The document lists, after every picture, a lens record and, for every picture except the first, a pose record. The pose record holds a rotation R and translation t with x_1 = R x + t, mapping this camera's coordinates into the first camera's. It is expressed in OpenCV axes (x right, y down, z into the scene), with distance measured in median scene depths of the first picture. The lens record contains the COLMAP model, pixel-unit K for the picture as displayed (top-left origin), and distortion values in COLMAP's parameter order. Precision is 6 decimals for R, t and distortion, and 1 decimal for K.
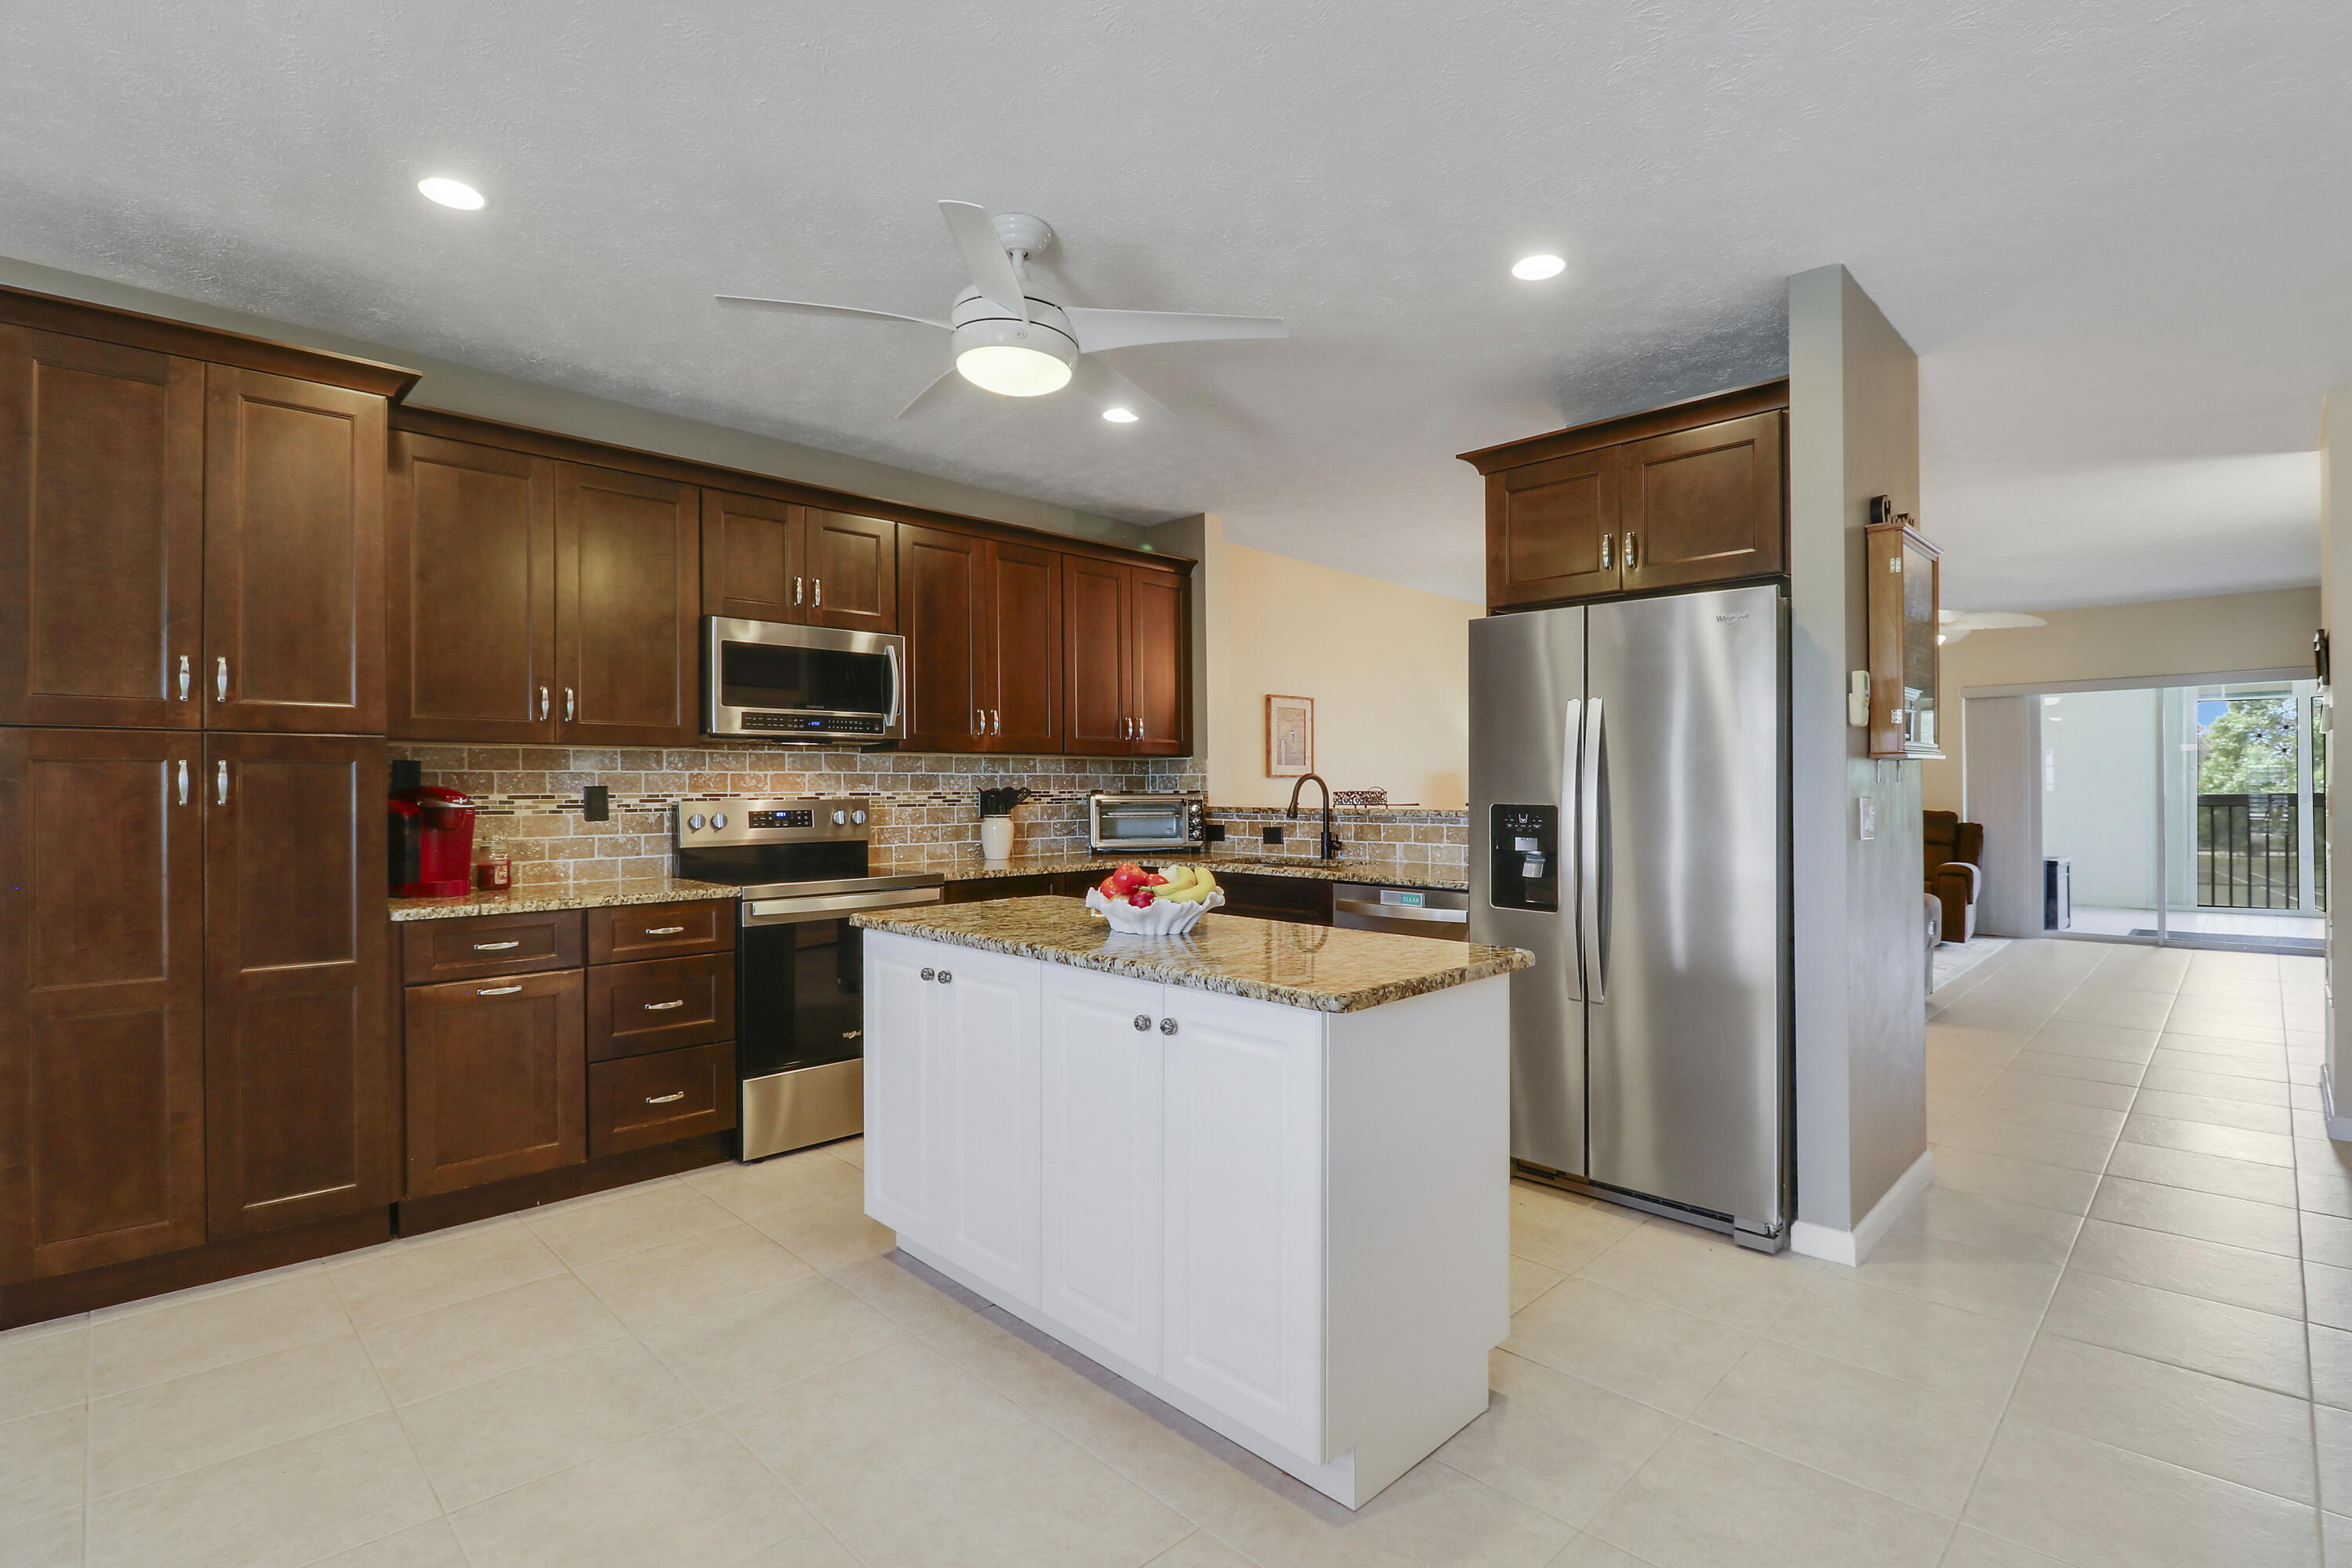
lens RADIAL K [[1110.0, 0, 1176.0], [0, 1110.0, 784.0], [0, 0, 1]] dist [-0.001847, -0.005811]
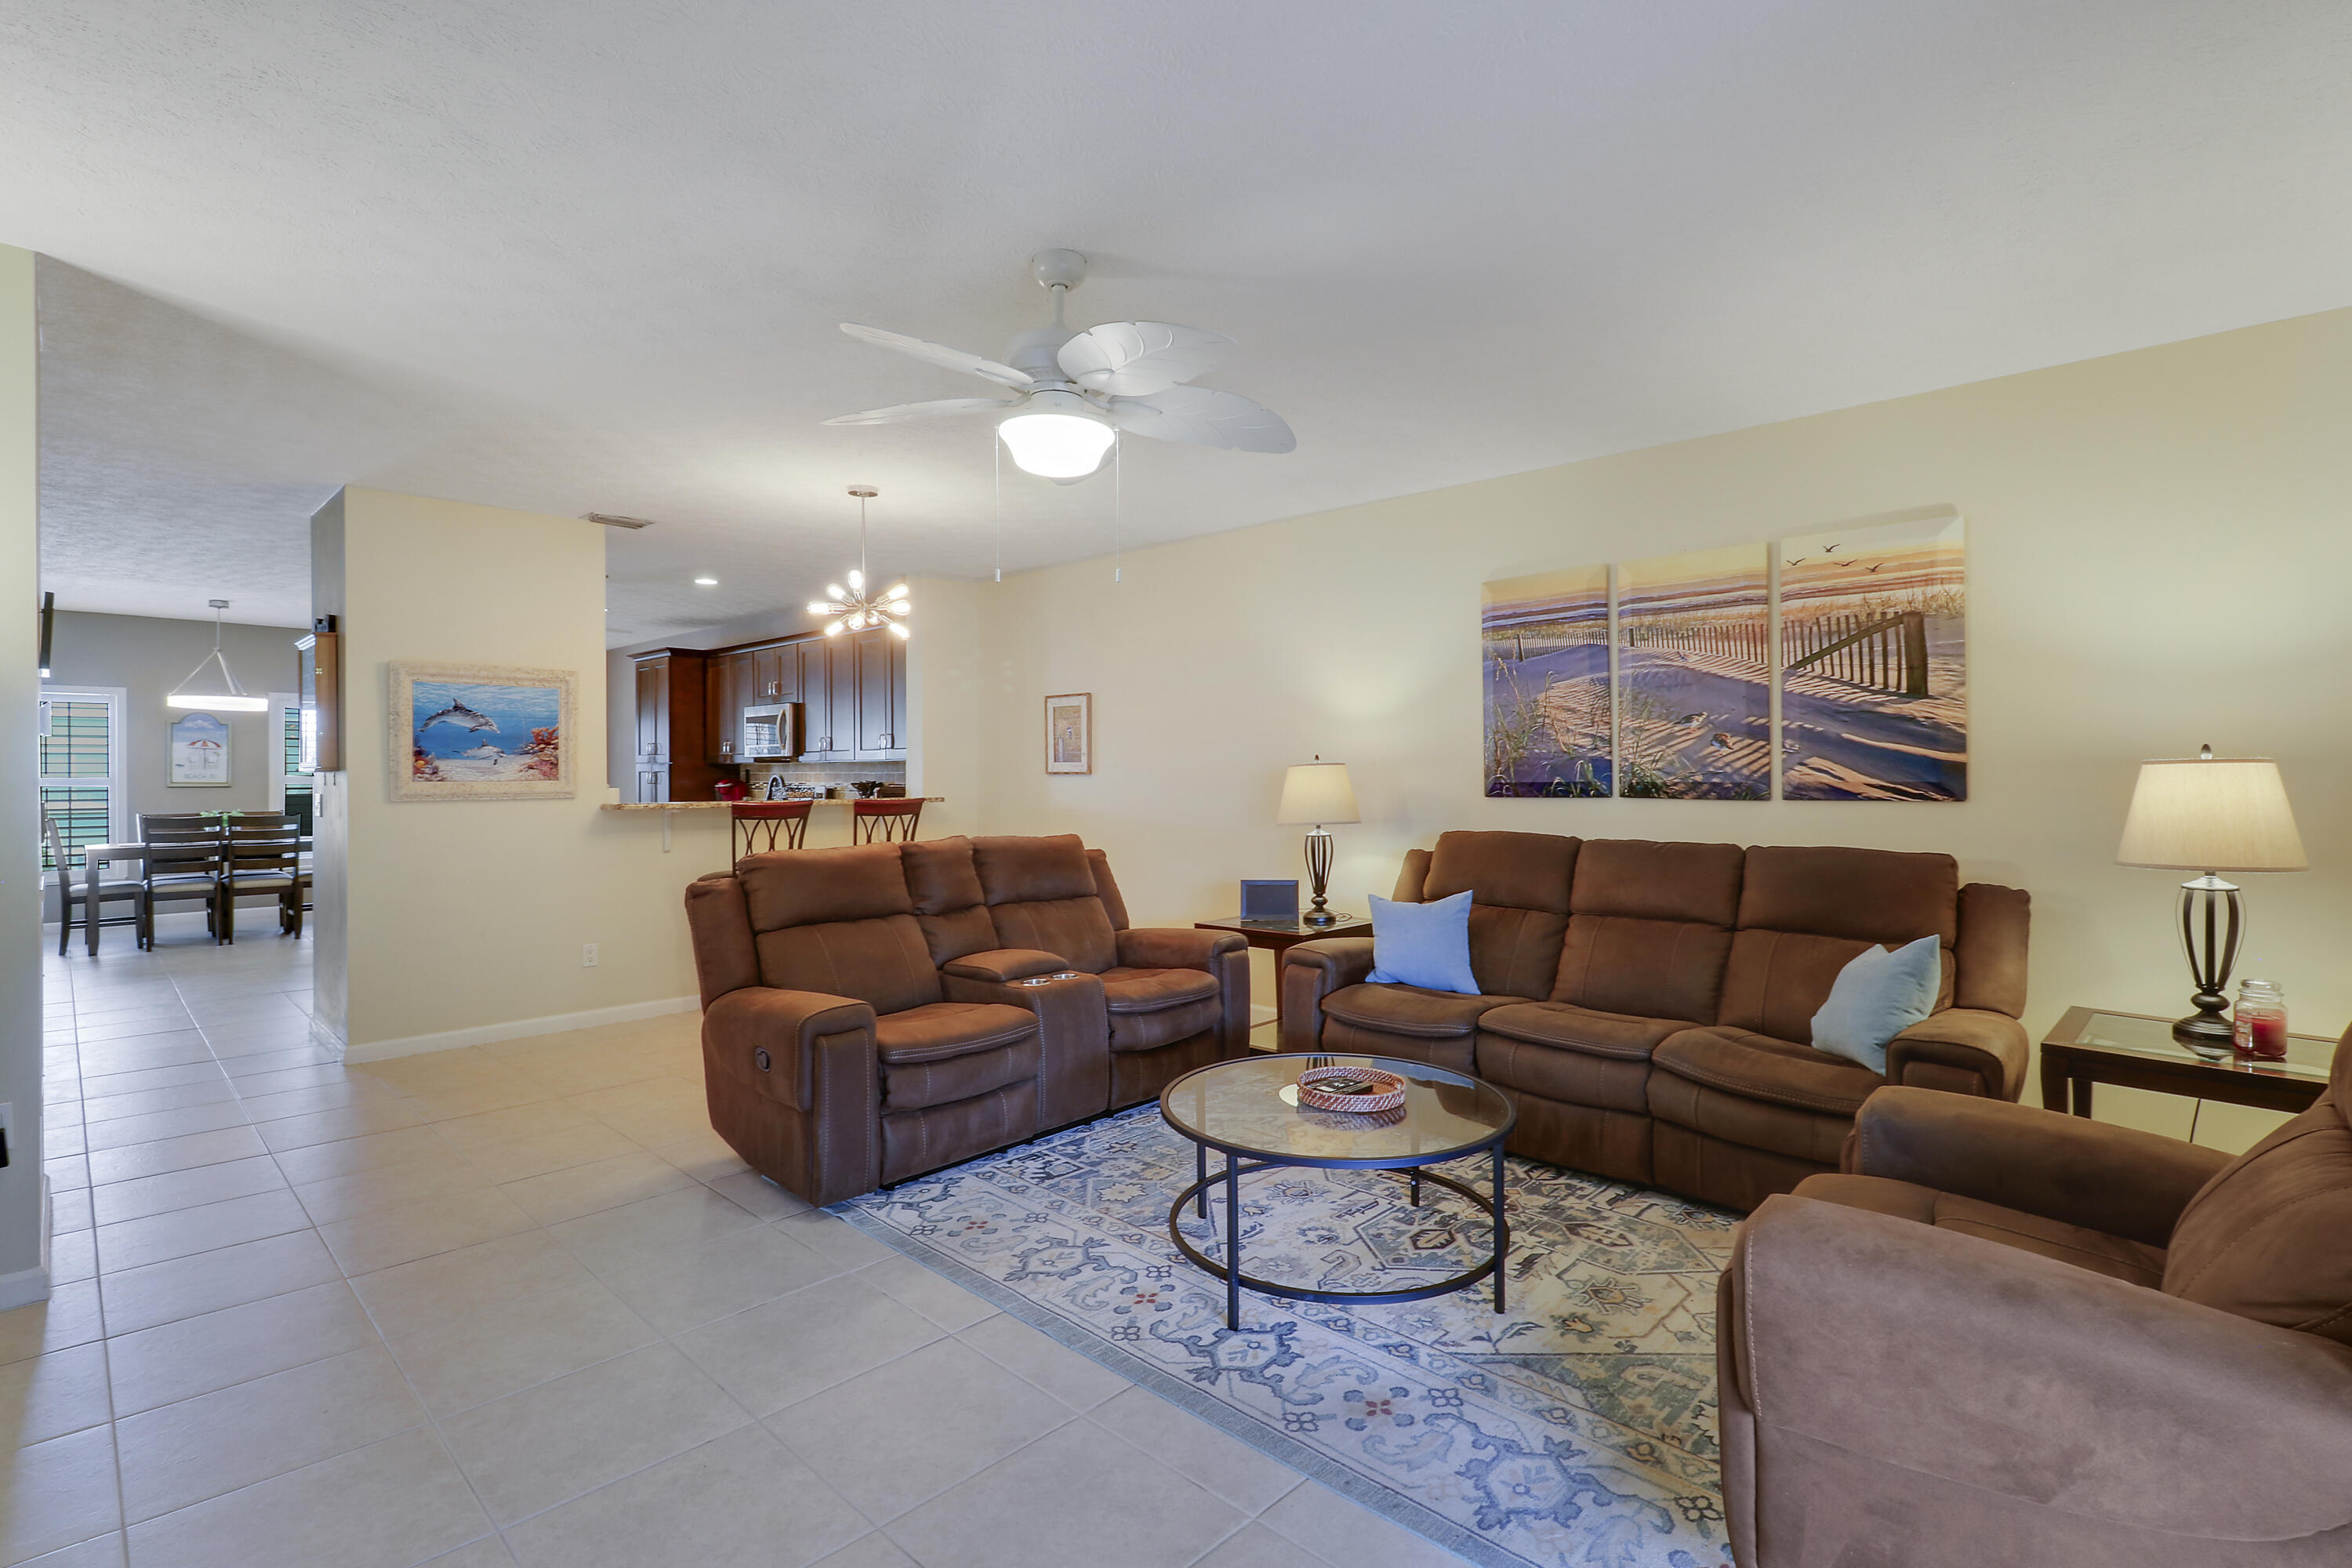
lens RADIAL K [[1110.0, 0, 1176.0], [0, 1110.0, 784.0], [0, 0, 1]] dist [-0.001847, -0.005811]
pose [[0.015500, 0.012324, -0.999804, 1.802443], [0.001614, 0.999922, 0.012351, -0.016651], [0.999879, -0.001805, 0.015479, 1.746468]]
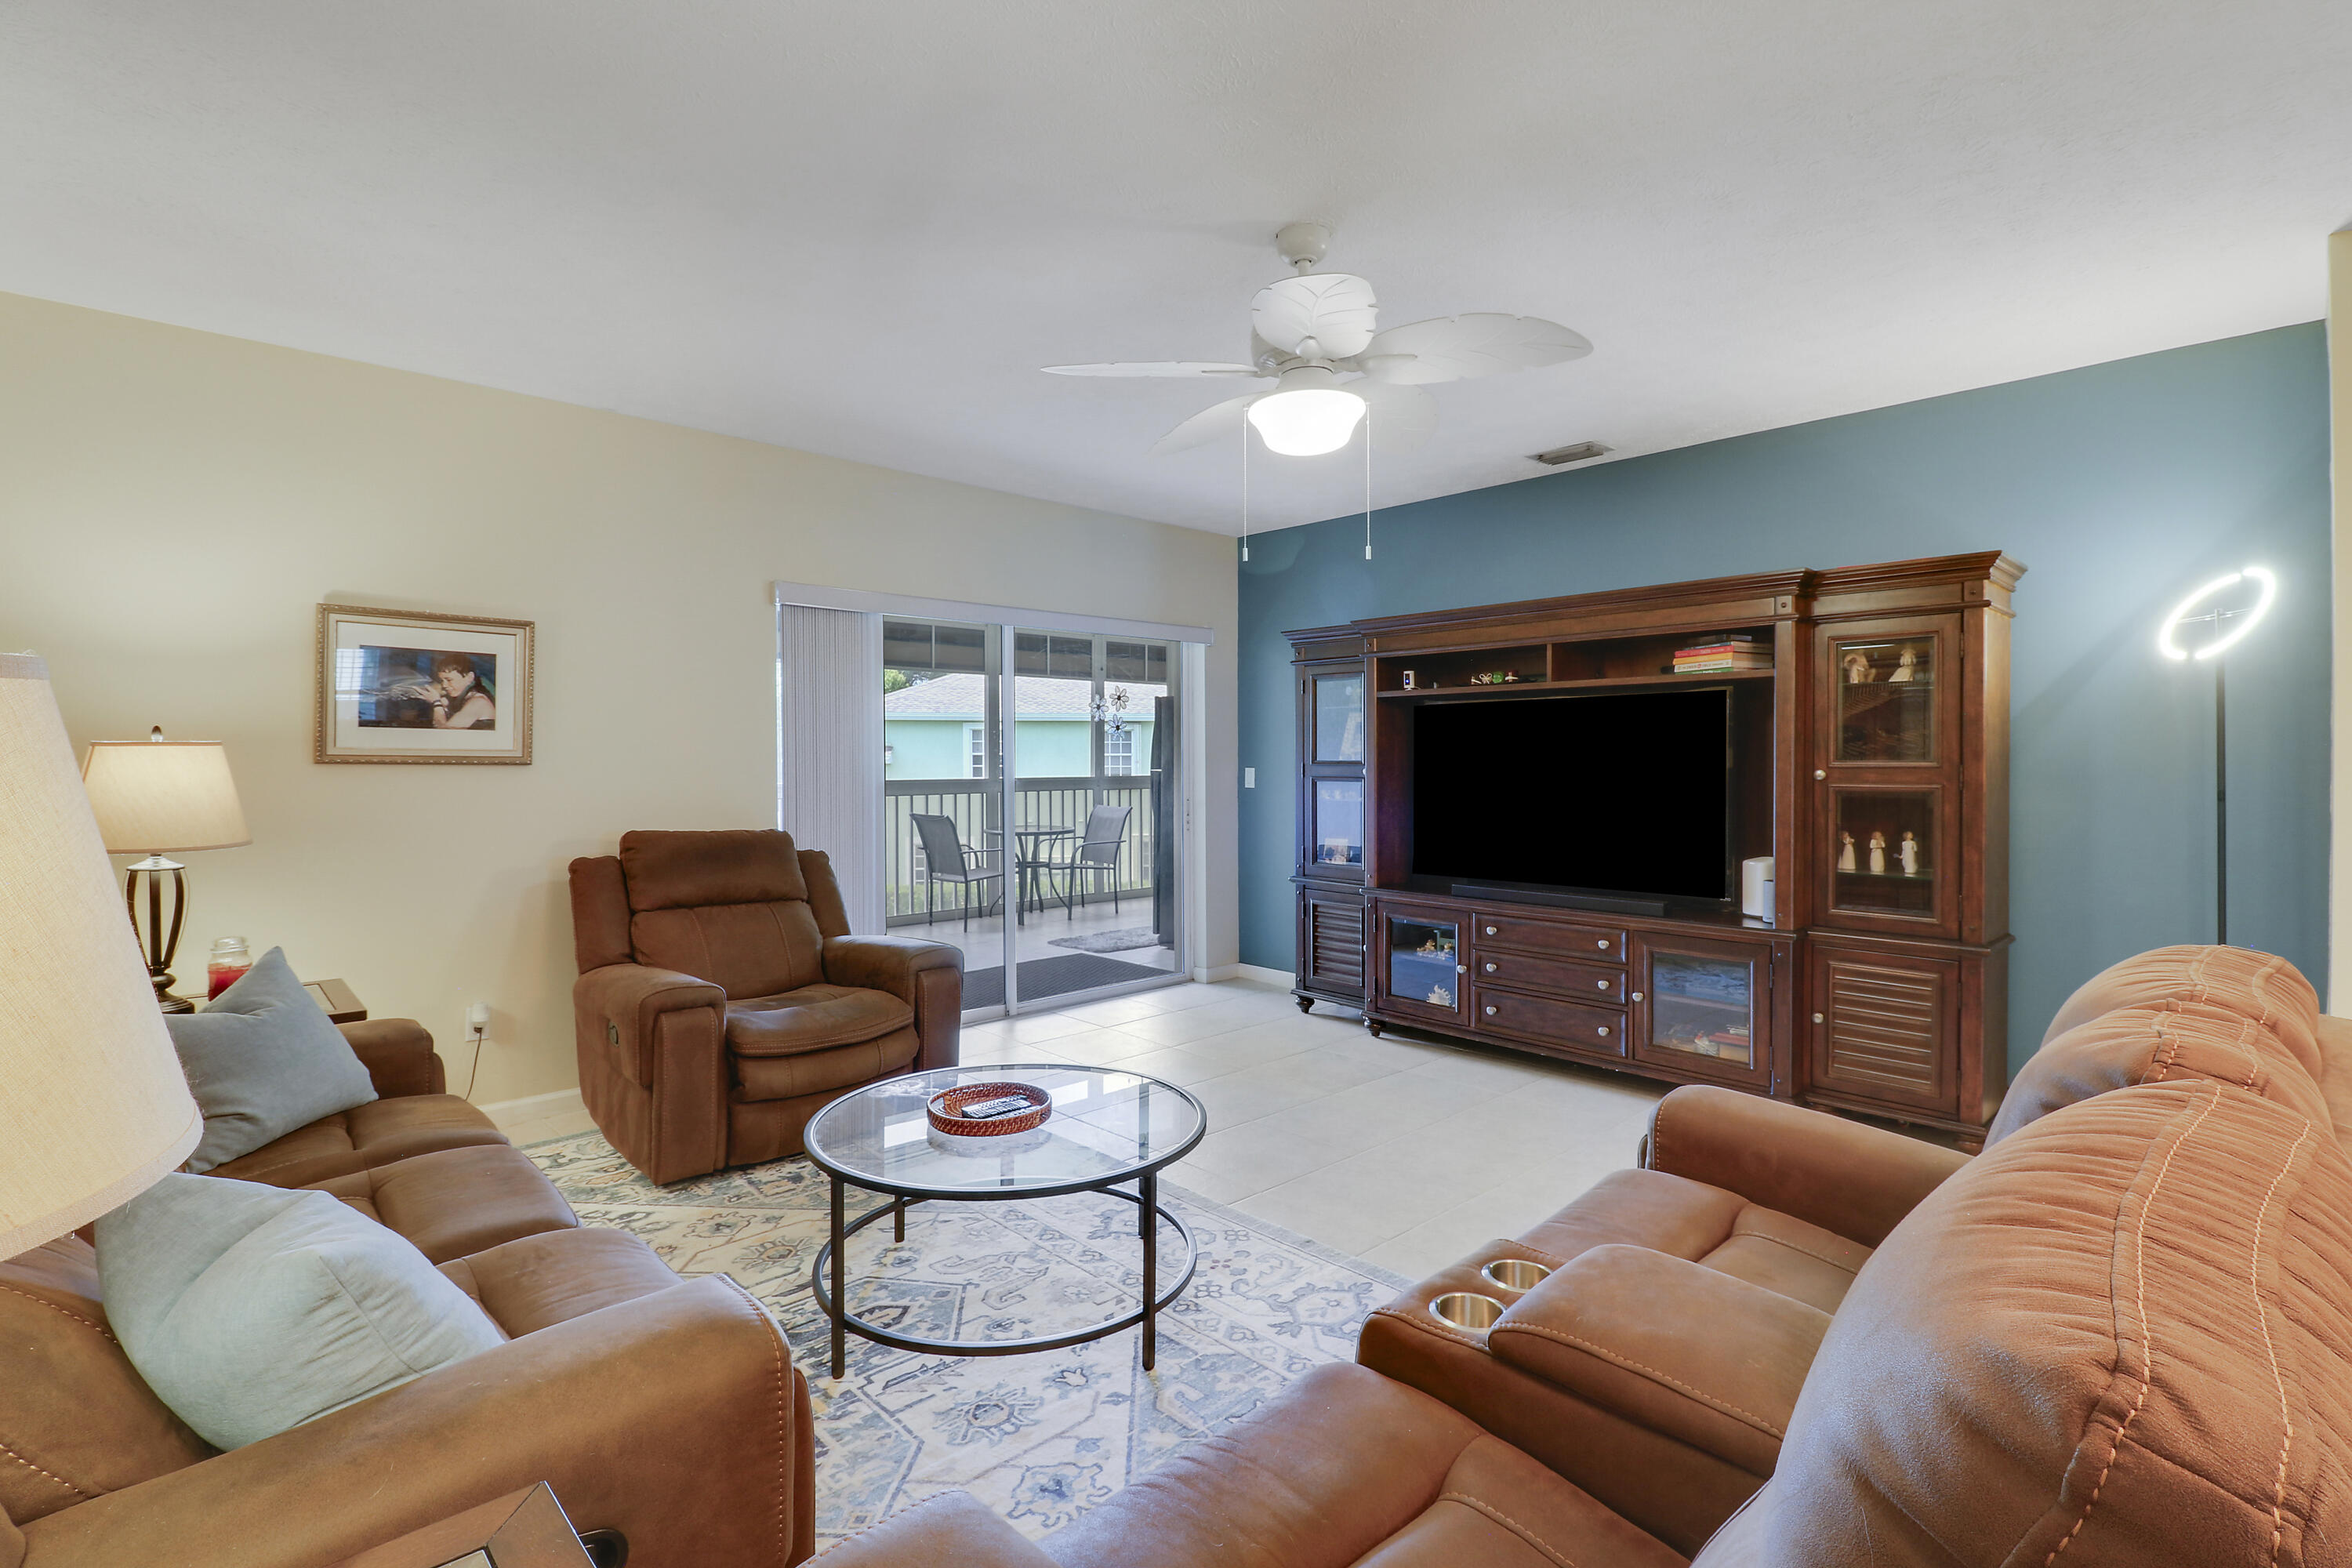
lens RADIAL K [[1095.4, 0, 1211.0], [0, 1095.4, 772.6], [0, 0, 1]] dist [0.015600, -0.021355]
pose [[-0.005583, -0.008577, 0.999948, 0.457131], [0.001780, 0.999962, 0.008587, -0.007610], [-0.999983, 0.001828, -0.005567, 1.747357]]
